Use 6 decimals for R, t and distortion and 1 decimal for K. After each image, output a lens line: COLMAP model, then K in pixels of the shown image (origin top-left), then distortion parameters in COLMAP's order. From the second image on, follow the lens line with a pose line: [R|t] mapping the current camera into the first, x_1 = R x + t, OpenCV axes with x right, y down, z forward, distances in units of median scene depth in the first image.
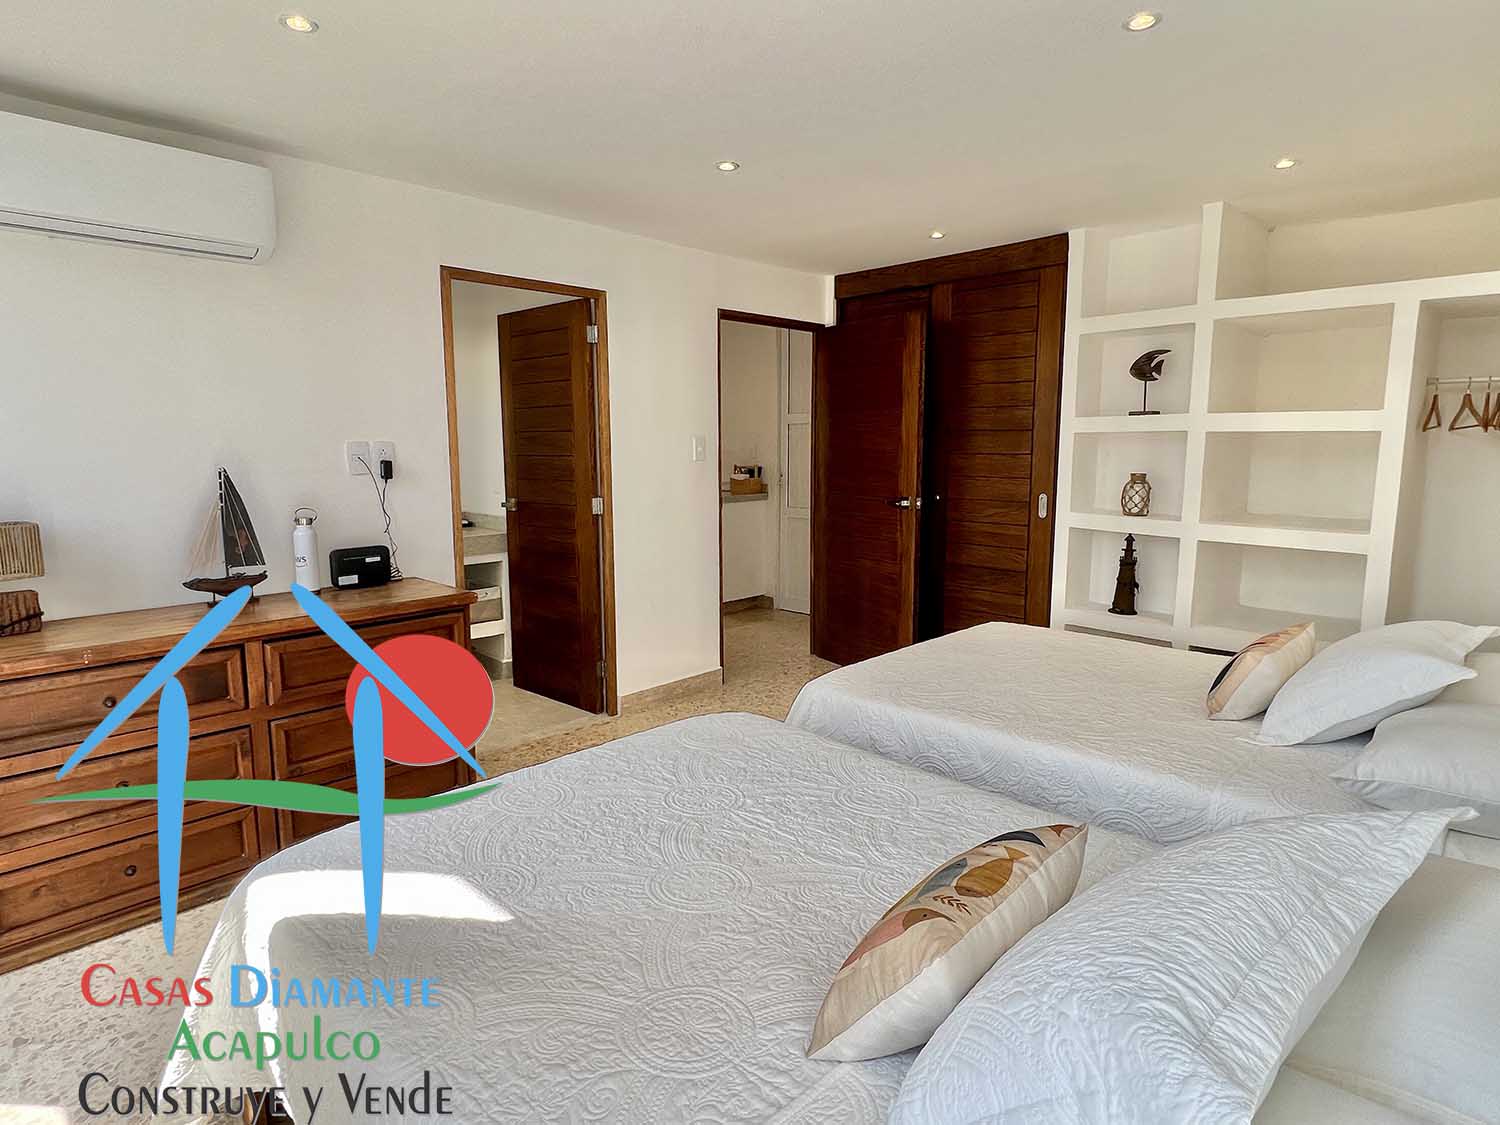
lens RADIAL K [[806.2, 0, 745.0], [0, 806.2, 560.1], [0, 0, 1]] dist [-0.000807, 0.000691]
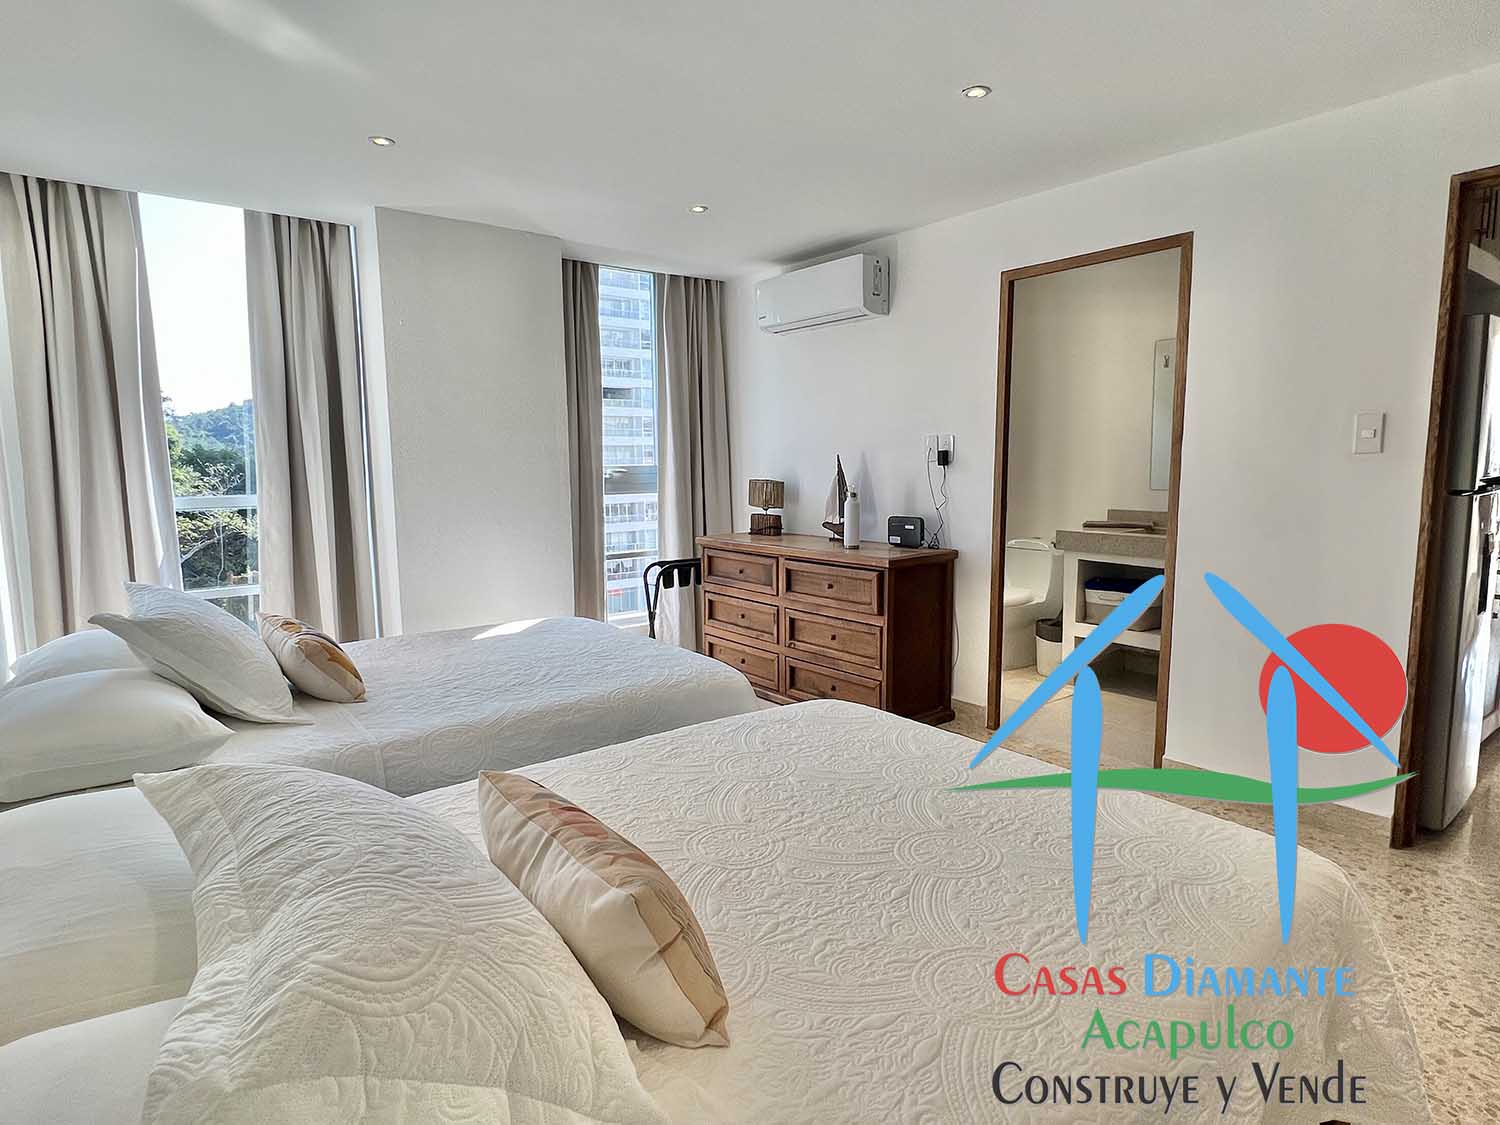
lens RADIAL K [[806.2, 0, 745.0], [0, 806.2, 560.1], [0, 0, 1]] dist [-0.000807, 0.000691]
pose [[-0.135679, 0.120955, -0.983342, 0.853097], [-0.140007, 0.980219, 0.139889, -0.093454], [0.980810, 0.156655, -0.116060, 0.914895]]
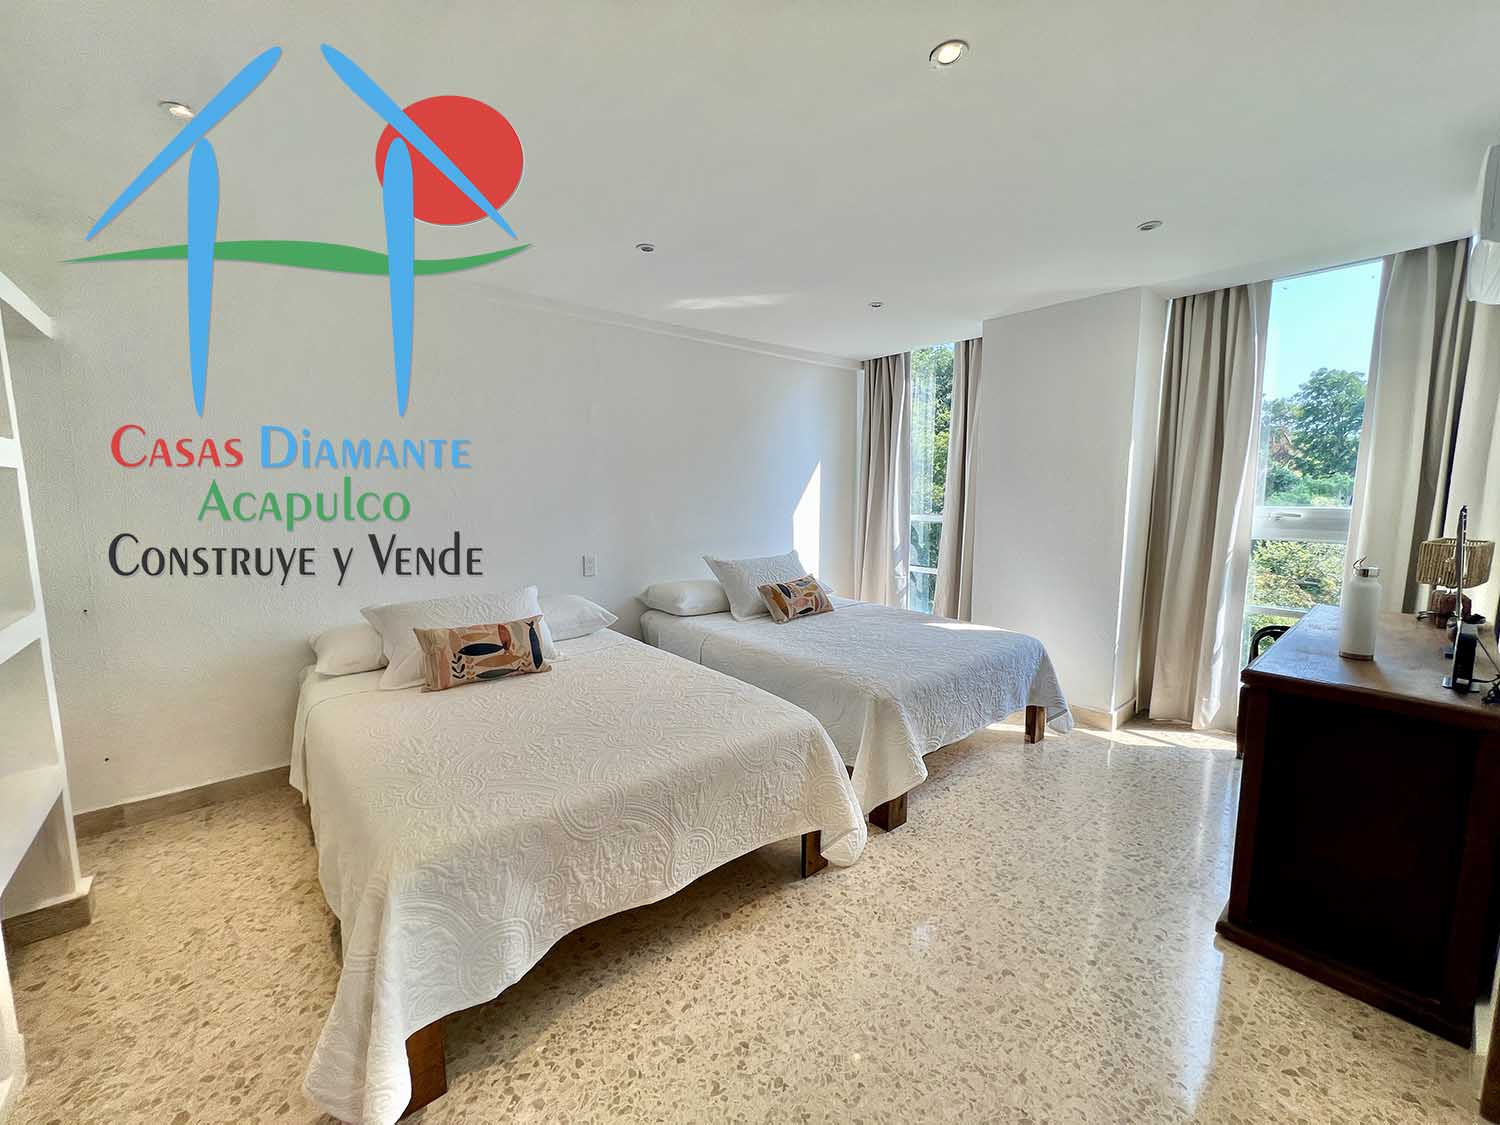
lens RADIAL K [[597.5, 0, 747.6], [0, 597.5, 560.4], [0, 0, 1]] dist [-0.000582, 0.000058]
pose [[-0.996561, -0.016387, 0.081227, 0.117369], [0.006339, 0.962303, 0.271907, -0.213117], [-0.082621, 0.271487, -0.958889, 1.518544]]
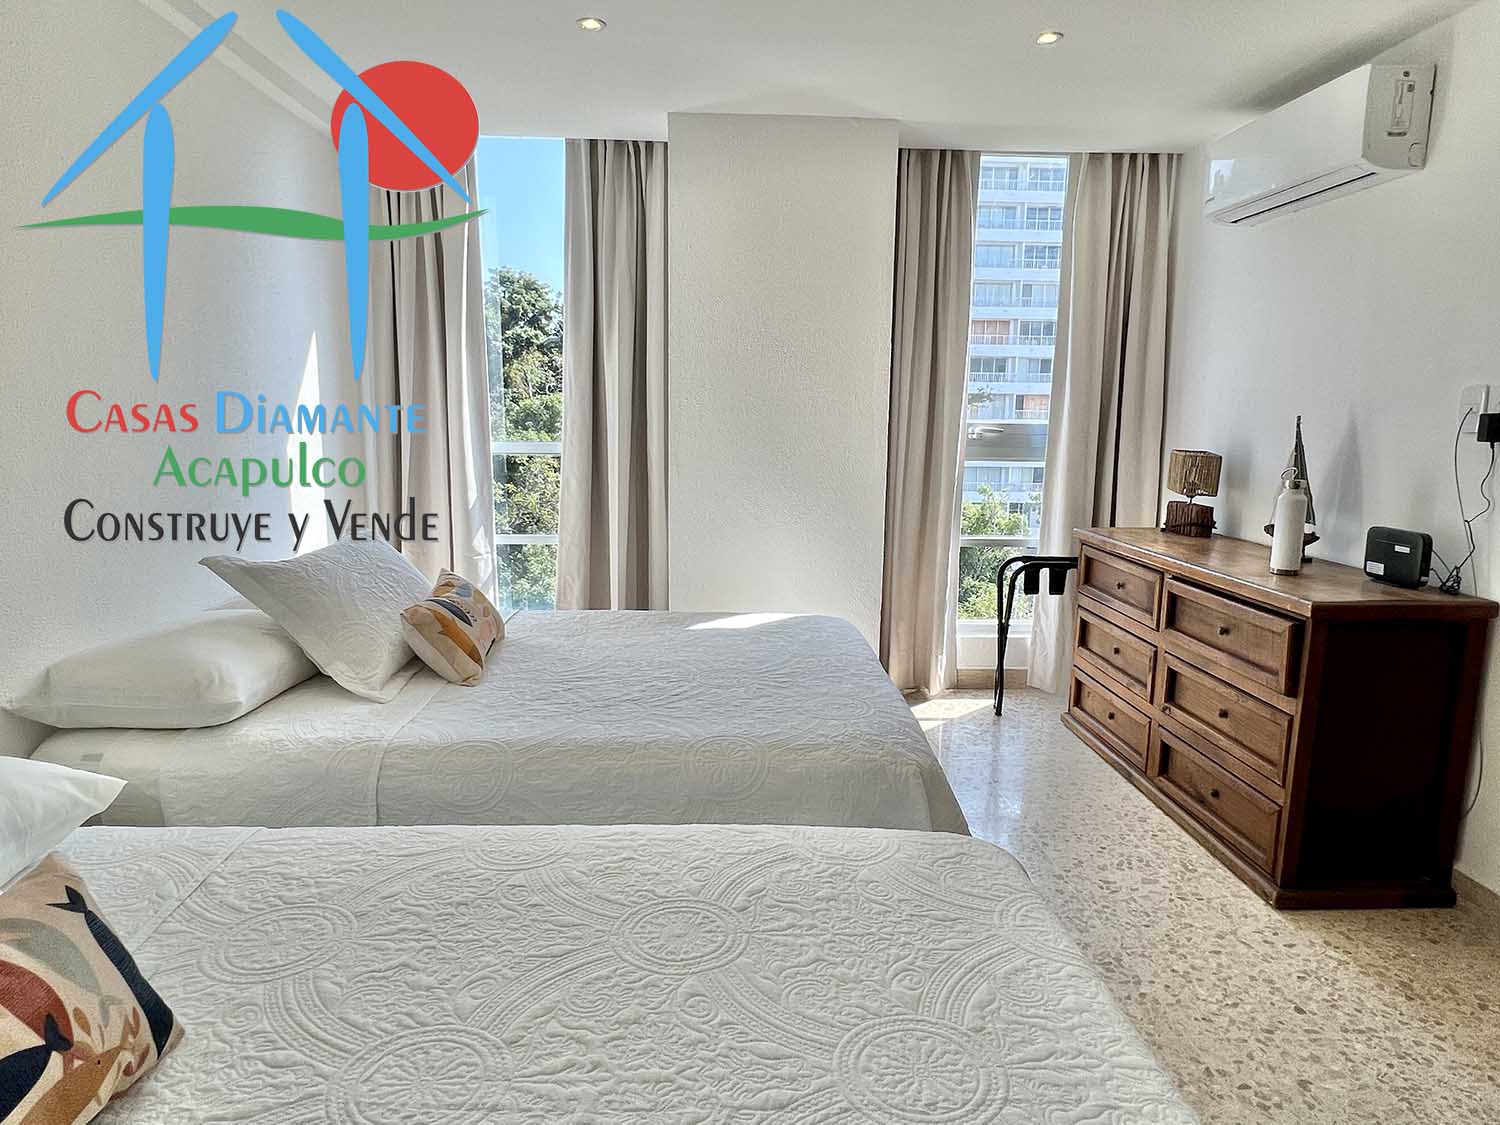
lens RADIAL K [[904.9, 0, 752.2], [0, 904.9, 558.8], [0, 0, 1]] dist [-0.000638, -0.001433]
pose [[-0.683788, 0.106931, -0.721803, 0.525226], [-0.126492, 0.956856, 0.261584, -0.132300], [0.718633, 0.270170, -0.640761, 1.119795]]
